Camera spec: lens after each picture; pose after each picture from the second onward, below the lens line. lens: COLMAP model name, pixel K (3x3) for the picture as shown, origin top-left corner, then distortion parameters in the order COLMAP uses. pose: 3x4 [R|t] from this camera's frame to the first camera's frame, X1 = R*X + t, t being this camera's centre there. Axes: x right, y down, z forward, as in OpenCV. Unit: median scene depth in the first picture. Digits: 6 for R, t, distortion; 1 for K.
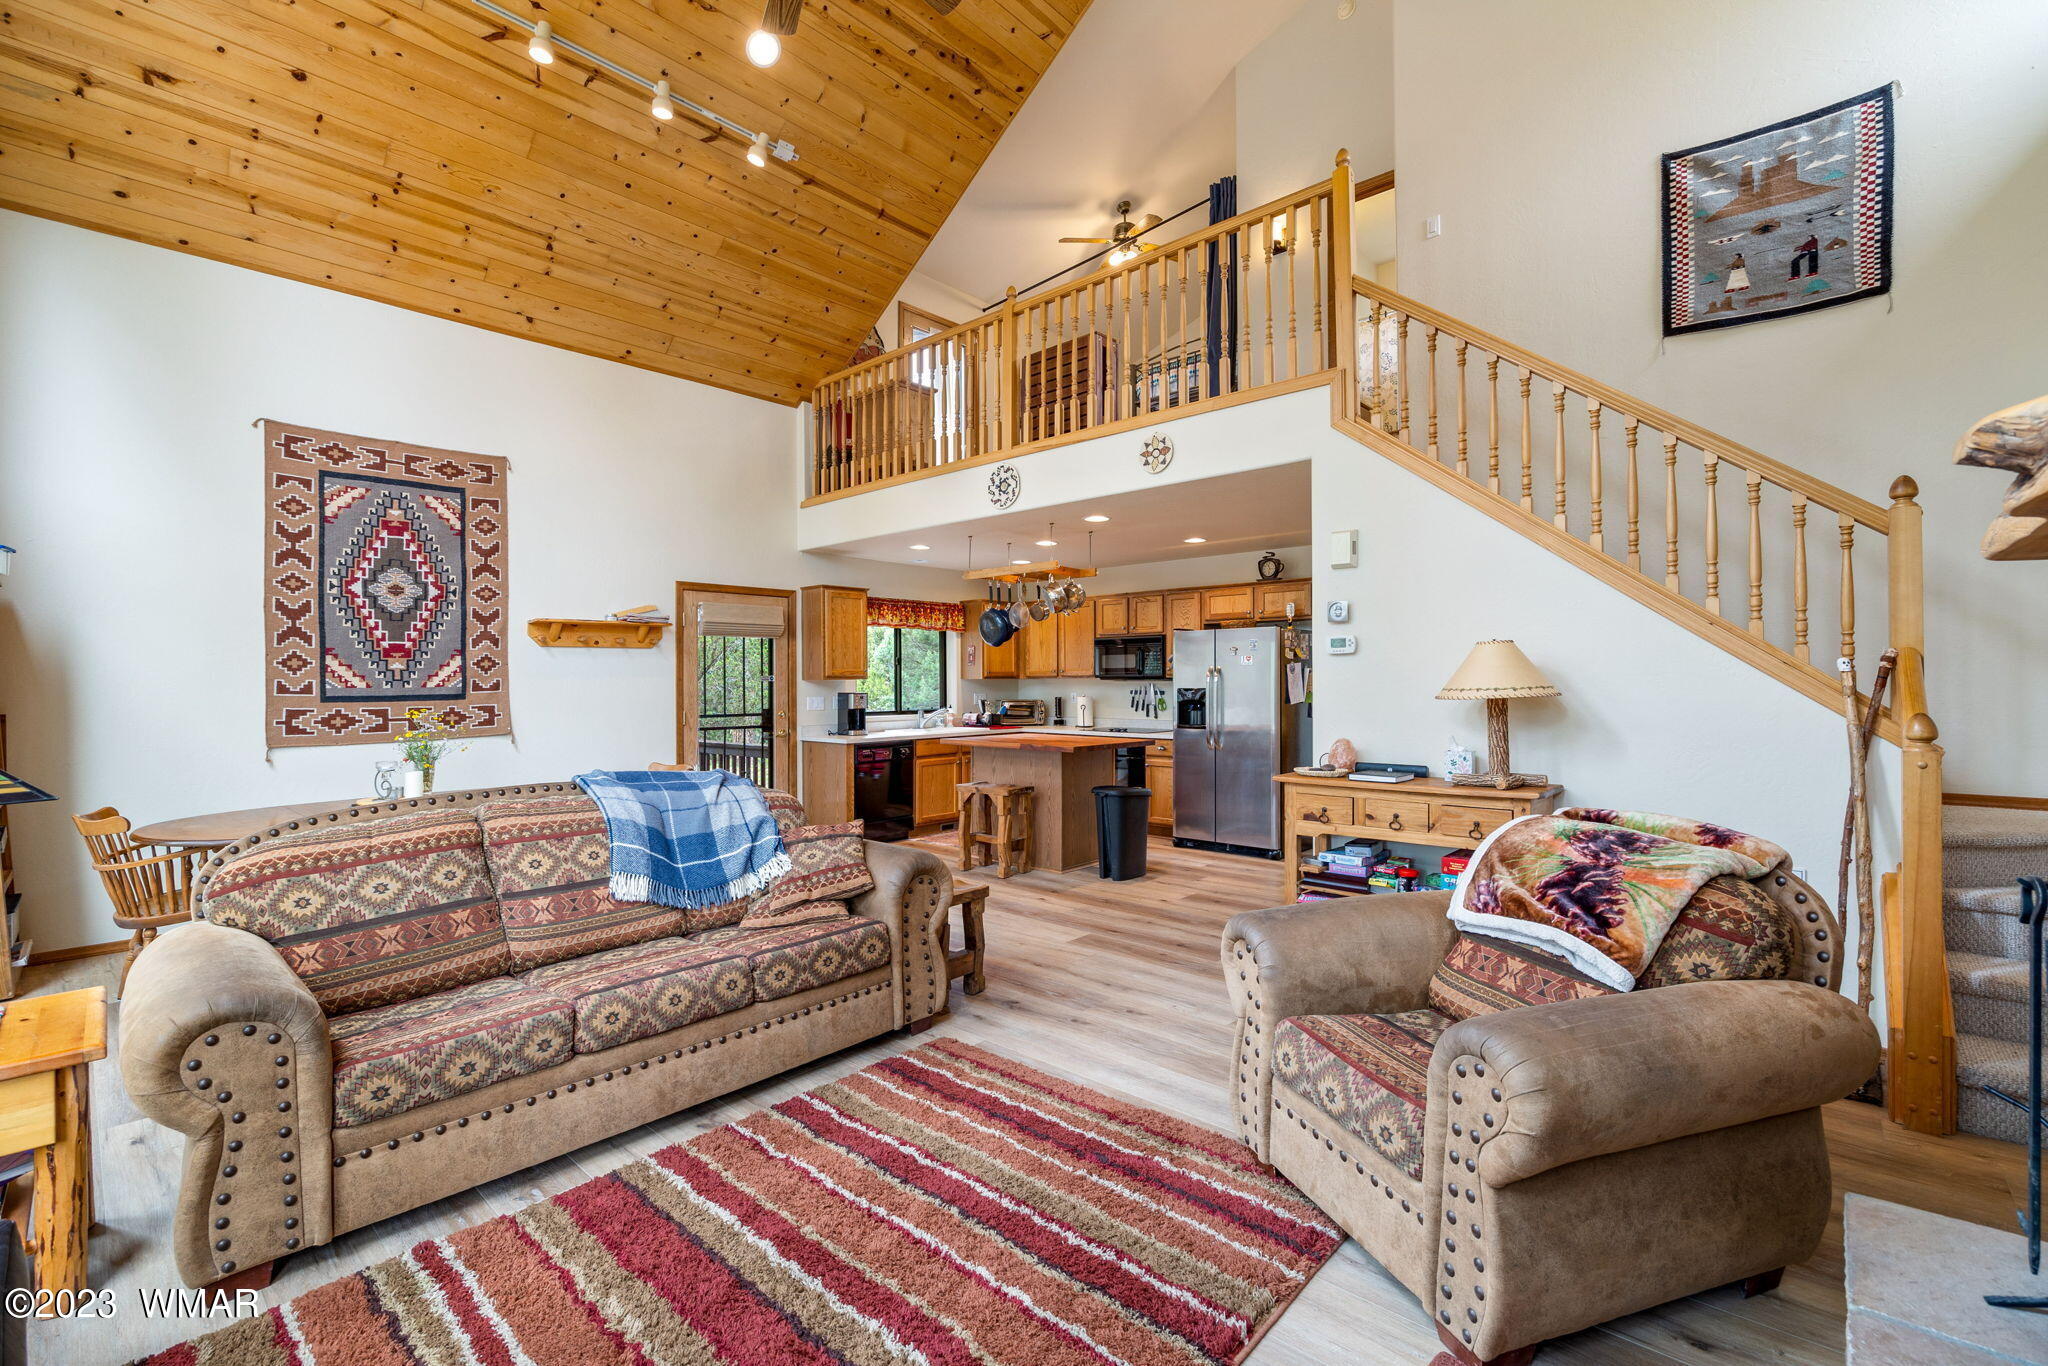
lens RADIAL K [[919.0, 0, 1034.1], [0, 919.0, 679.5], [0, 0, 1]] dist [0.000147, 0.000000]
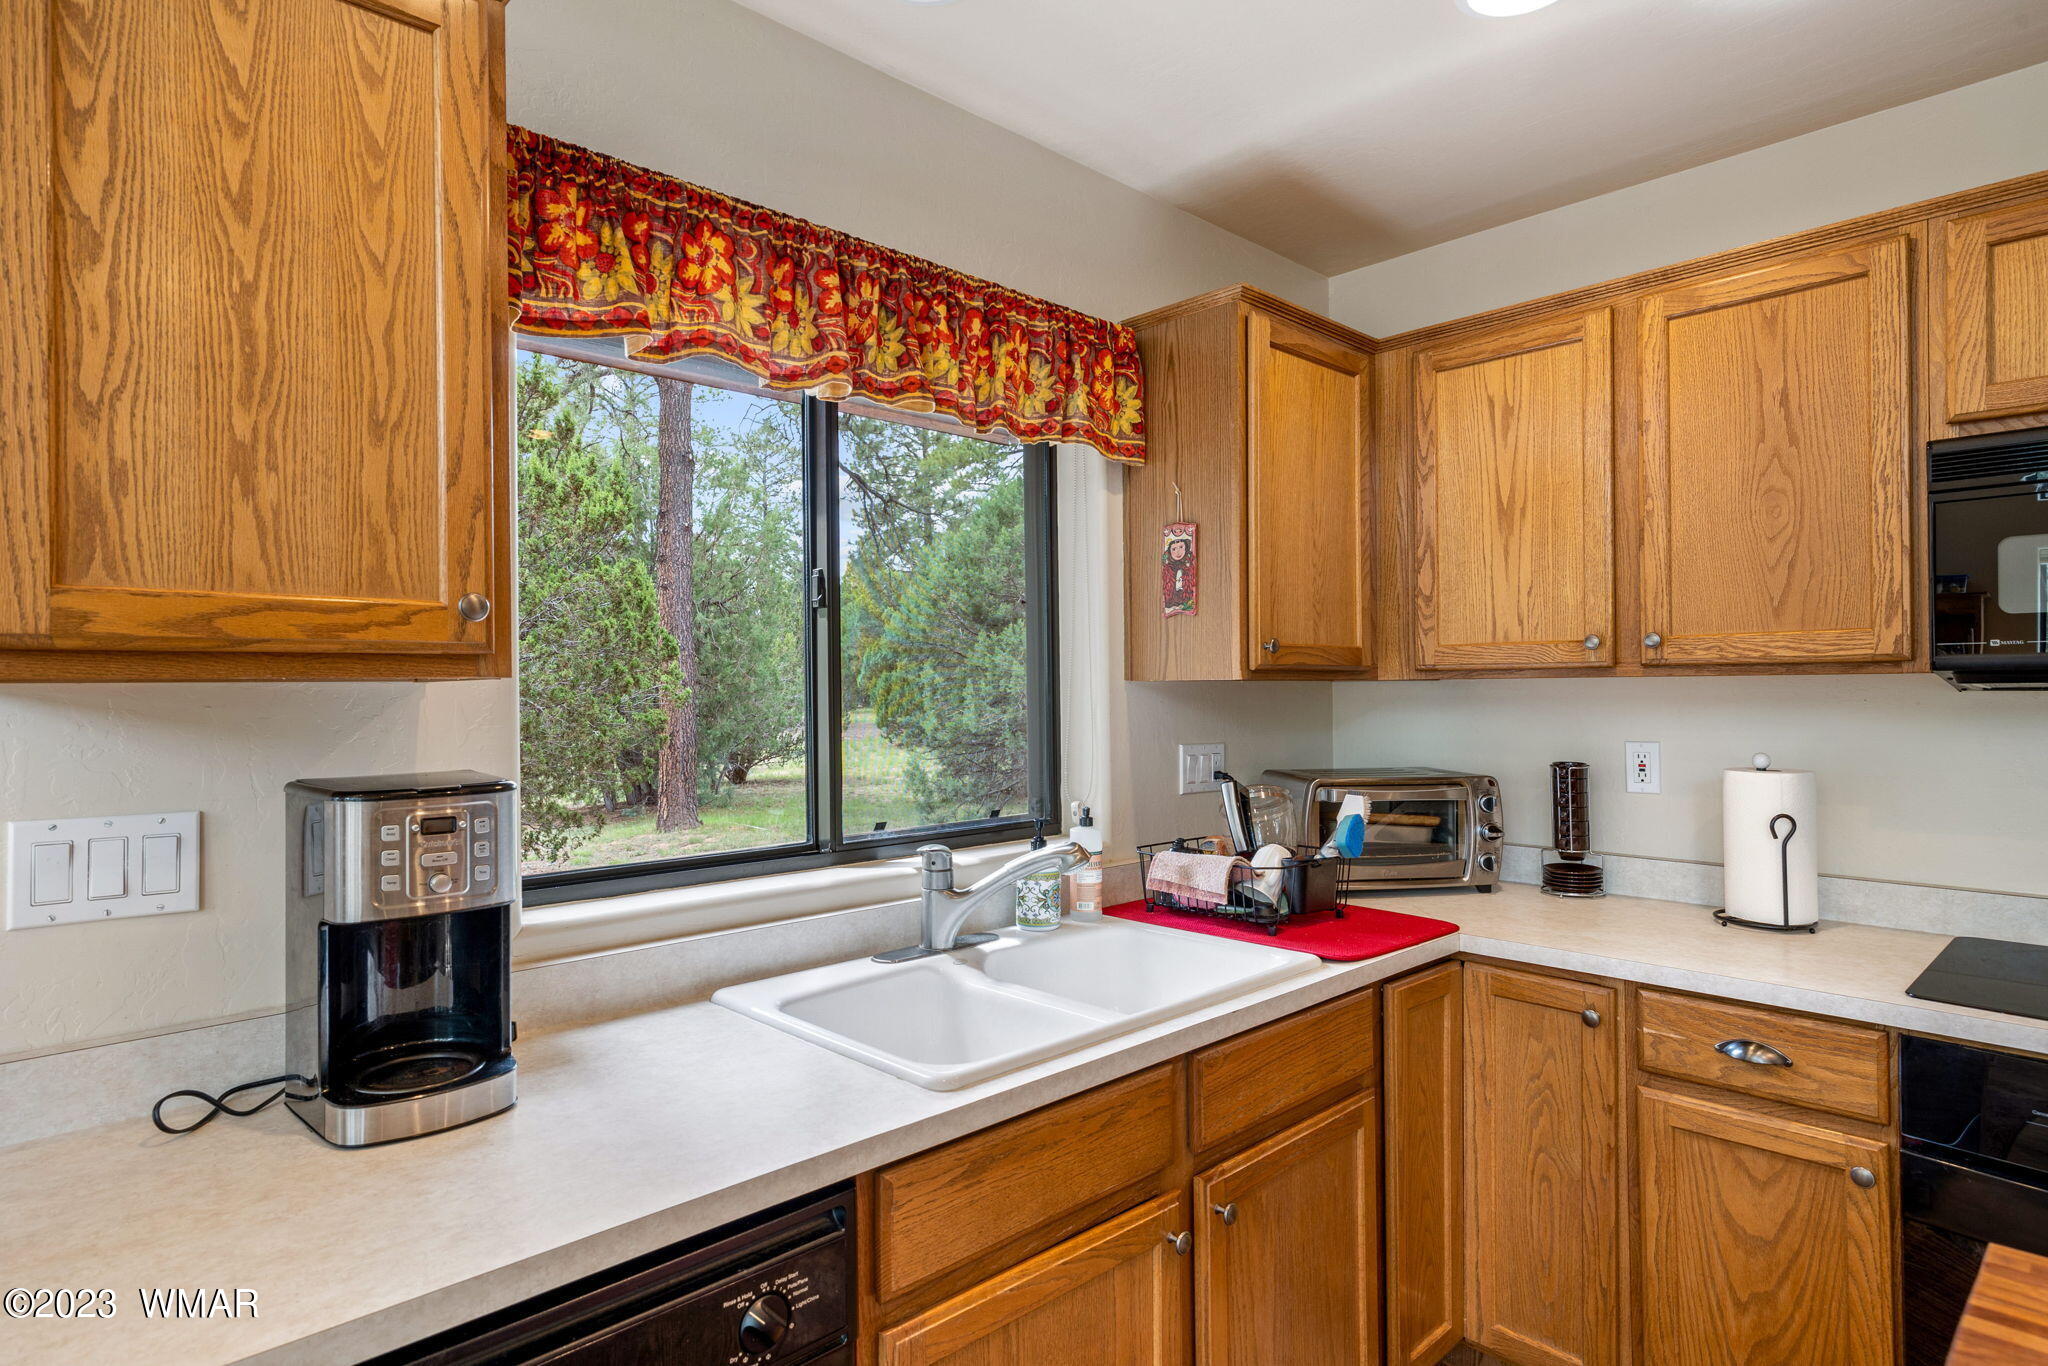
lens RADIAL K [[1135.4, 0, 1023.9], [0, 1135.4, 678.1], [0, 0, 1]] dist [-0.000310, -0.000047]
pose [[0.997268, 0.001203, -0.073863, -0.087162], [-0.001523, 0.999990, -0.004274, 0.000380], [0.073857, 0.004374, 0.997259, 0.764366]]
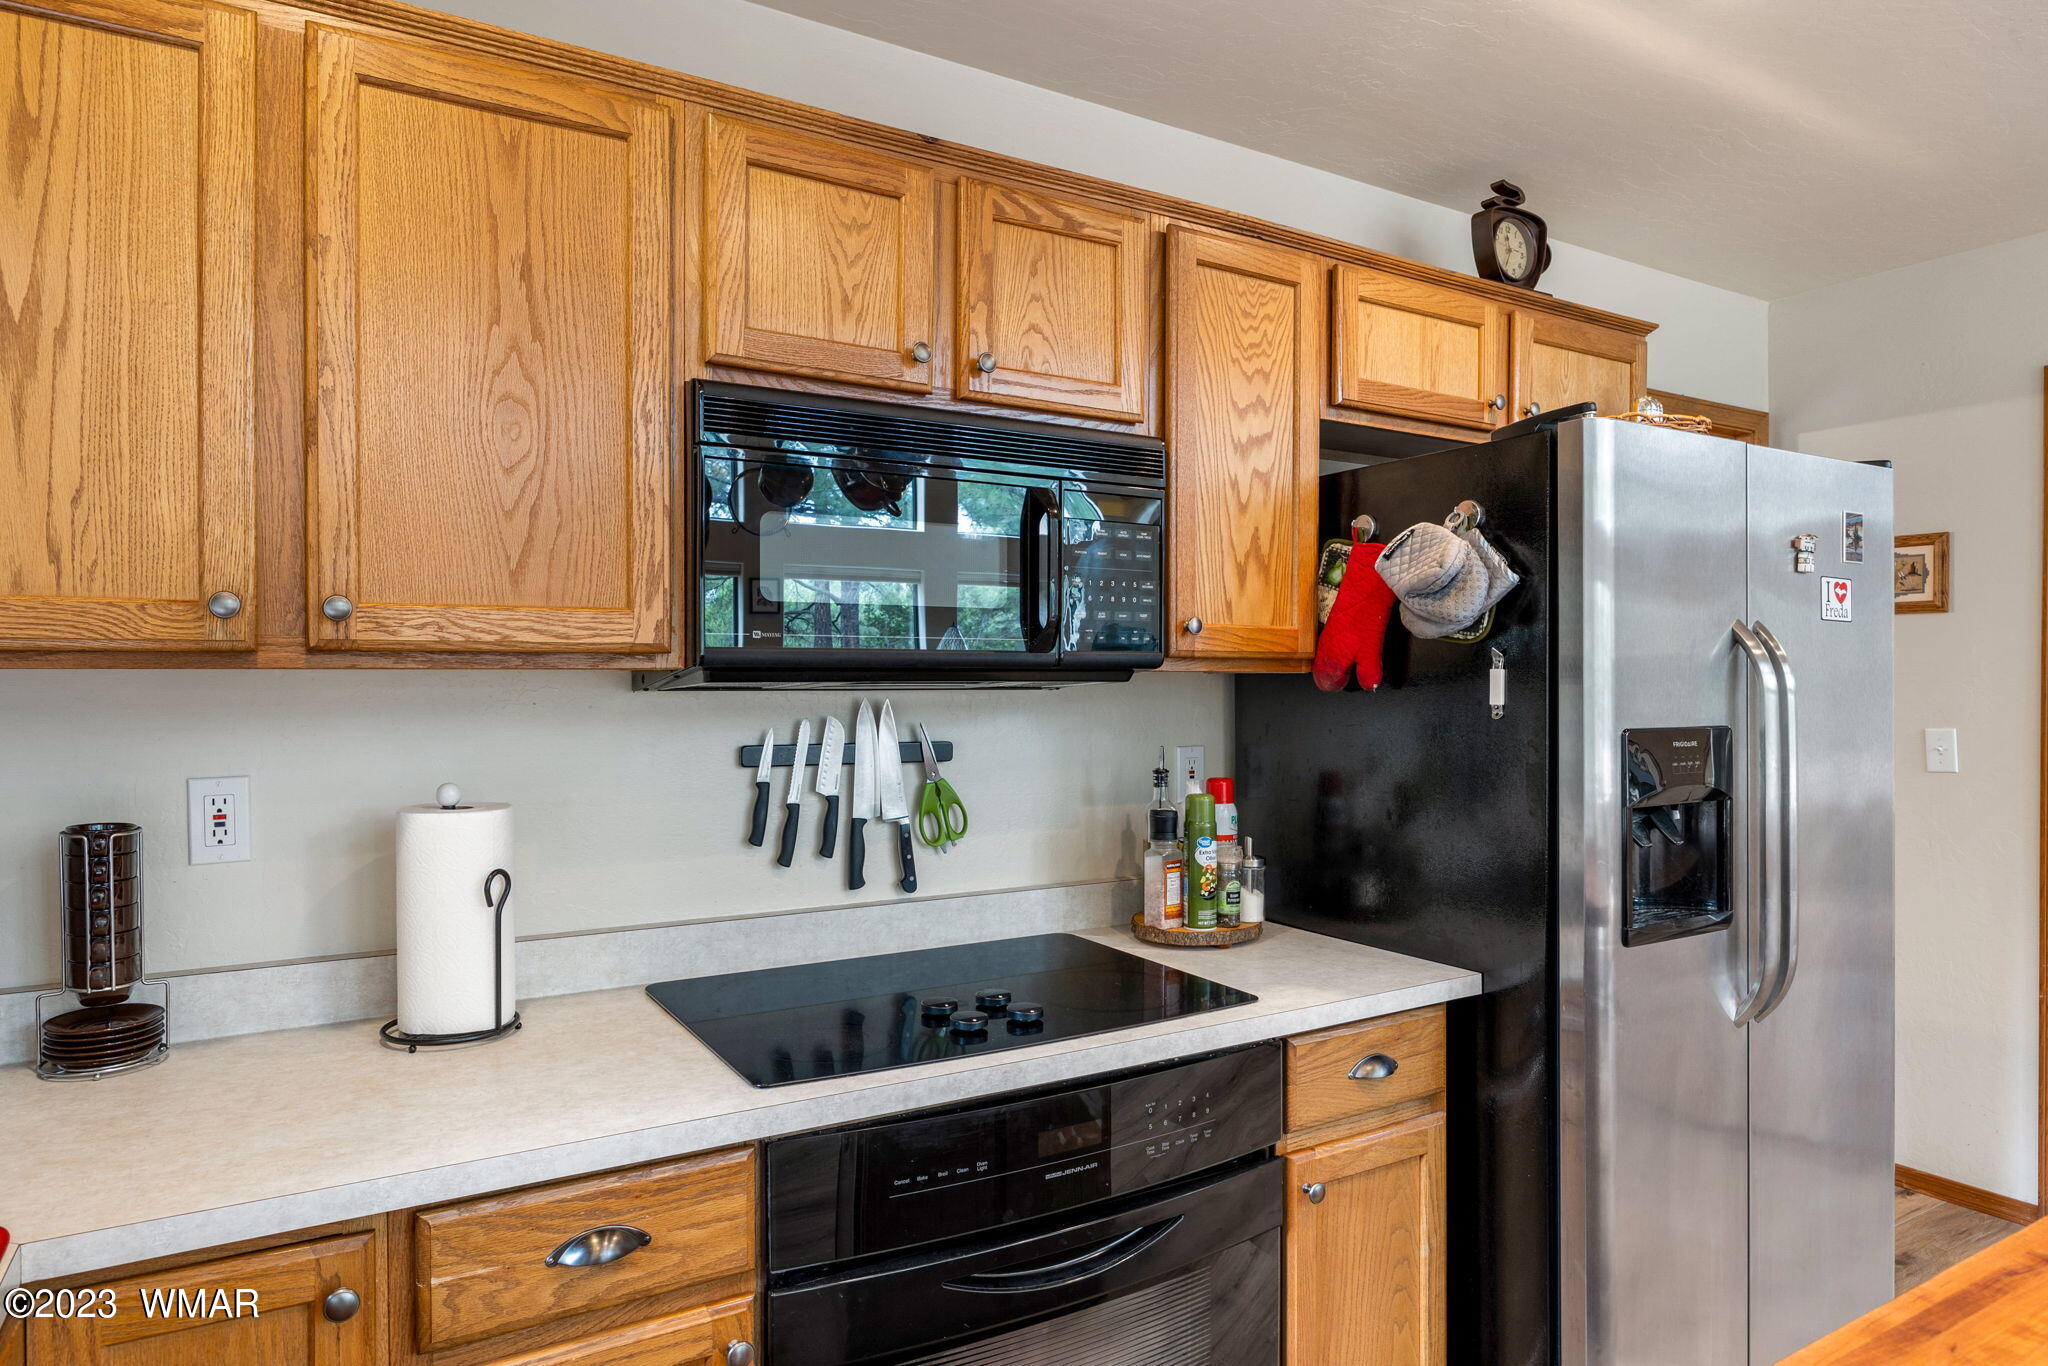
lens RADIAL K [[1220.0, 0, 1024.4], [0, 1220.0, 692.1], [0, 0, 1]] dist [-0.005794, -0.000727]
pose [[0.296972, -0.000950, 0.954886, -0.093050], [-0.003757, 0.999991, 0.002164, 0.001151], [-0.954879, -0.004230, 0.296966, 0.887759]]
